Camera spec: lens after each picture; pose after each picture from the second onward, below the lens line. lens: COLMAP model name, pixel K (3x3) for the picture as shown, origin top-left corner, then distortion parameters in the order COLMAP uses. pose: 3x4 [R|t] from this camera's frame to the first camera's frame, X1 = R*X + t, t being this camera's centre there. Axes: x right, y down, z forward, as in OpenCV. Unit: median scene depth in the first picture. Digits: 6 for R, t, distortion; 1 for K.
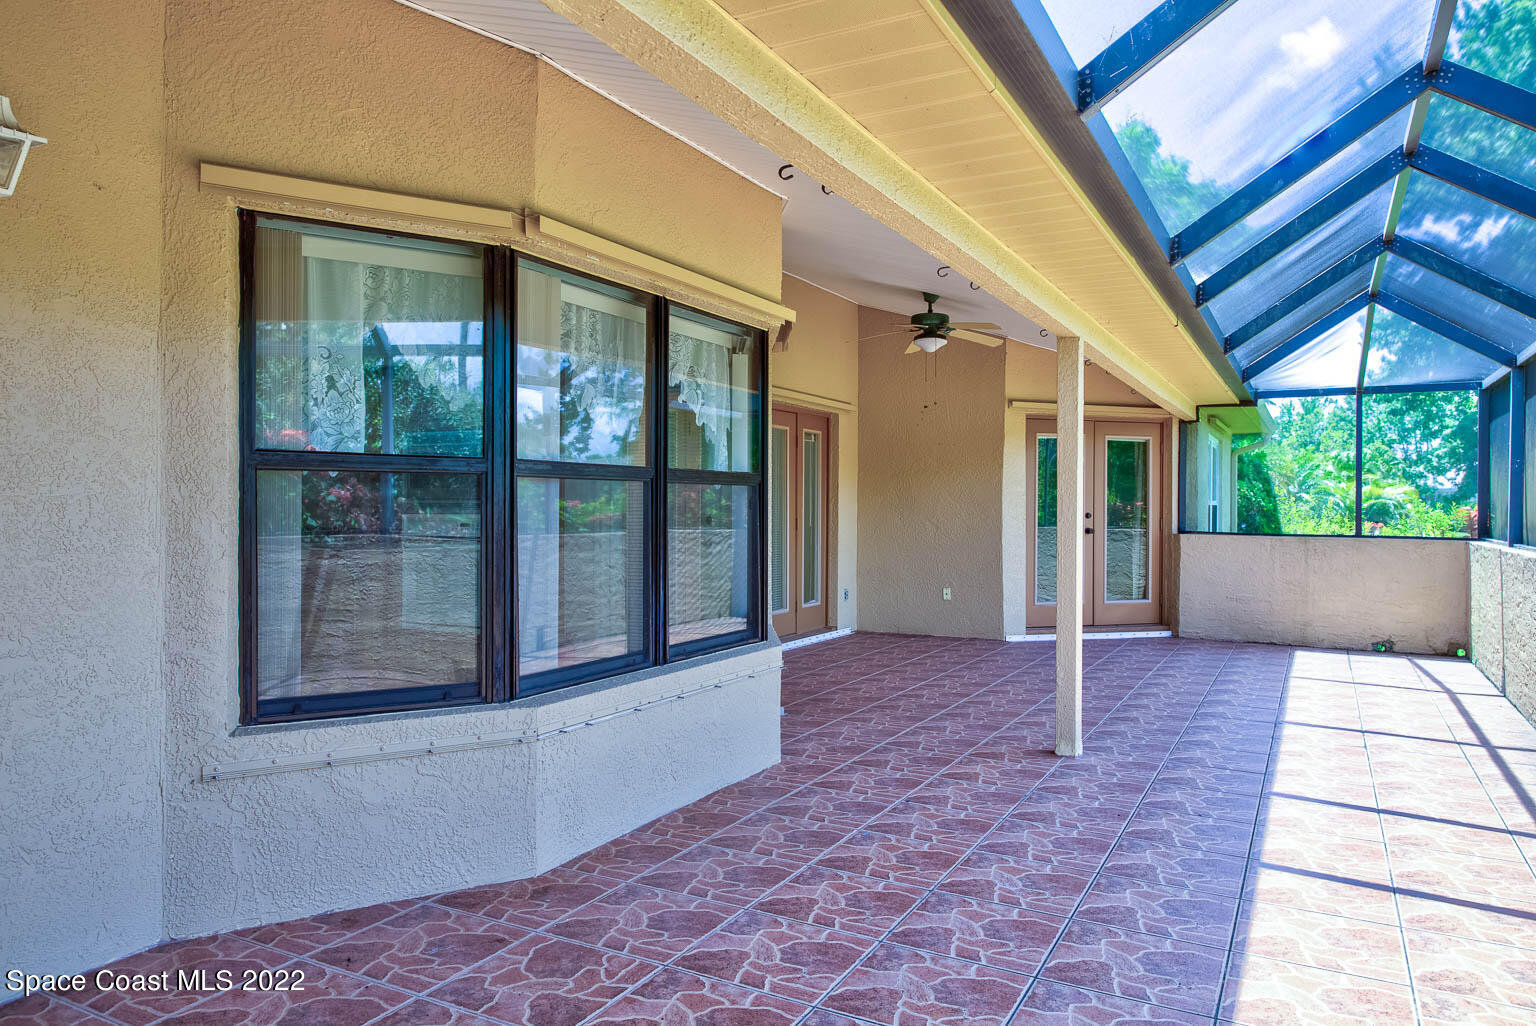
lens RADIAL K [[1011.3, 0, 768.0], [0, 1011.3, 513.0], [0, 0, 1]] dist [-0.000829, 0.000123]
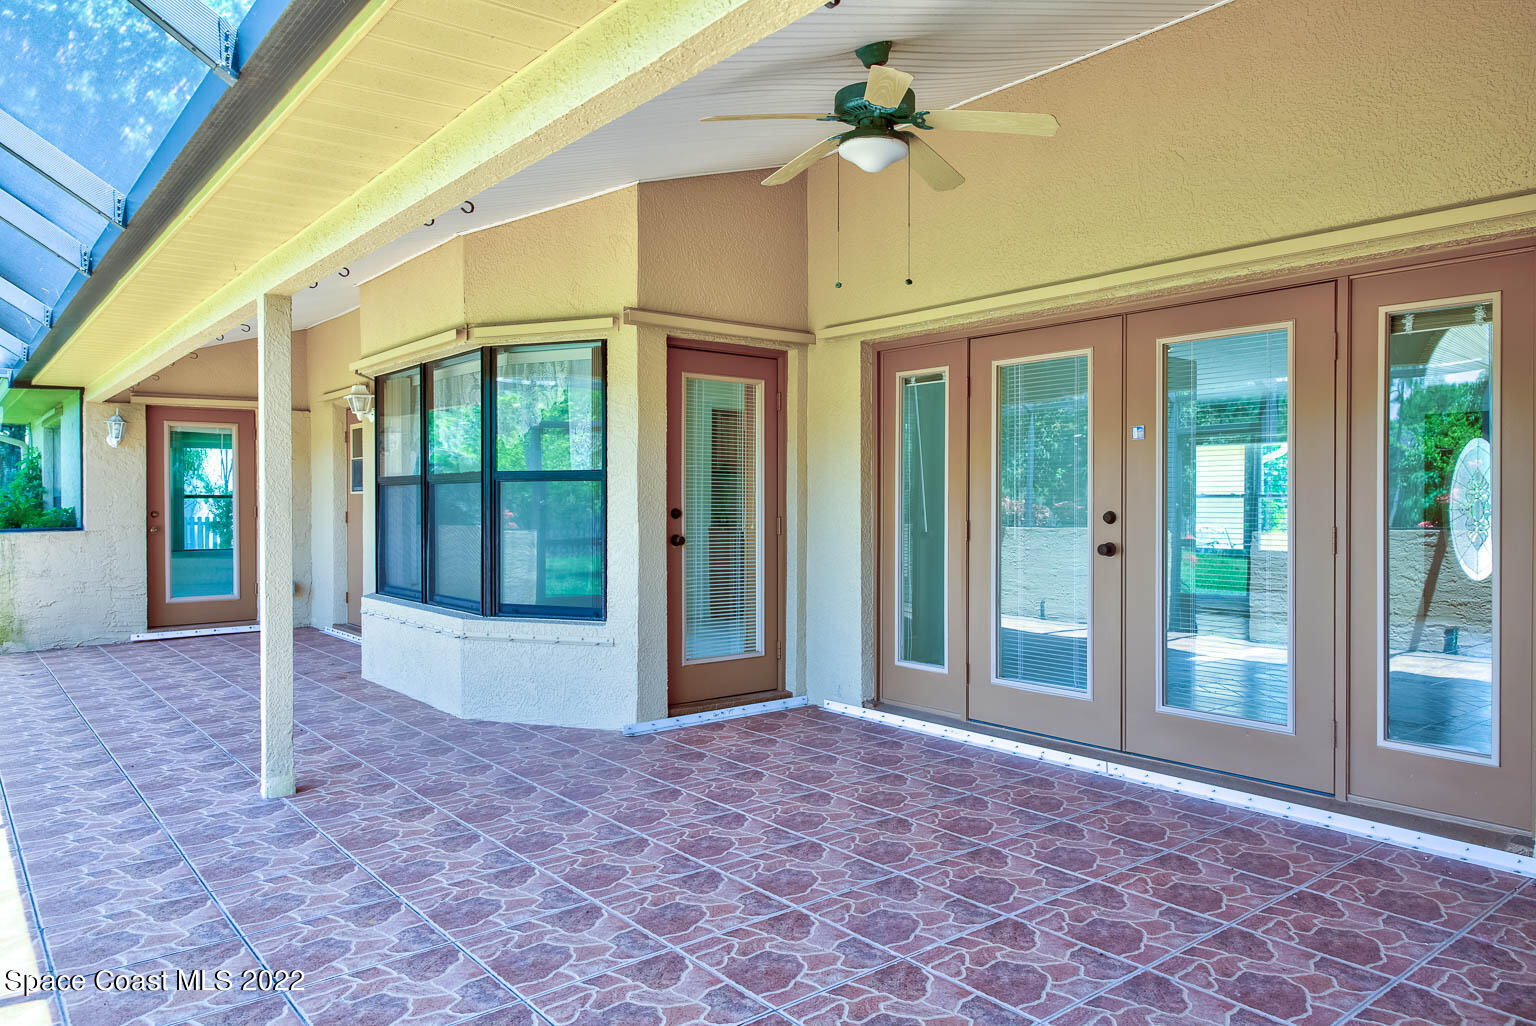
lens RADIAL K [[1011.3, 0, 768.0], [0, 1011.3, 513.0], [0, 0, 1]] dist [-0.000829, 0.000123]
pose [[-0.376099, 0.006999, -0.926553, 1.015754], [0.000508, 0.999973, 0.007347, 0.000546], [0.926579, 0.002293, -0.376093, 1.867243]]
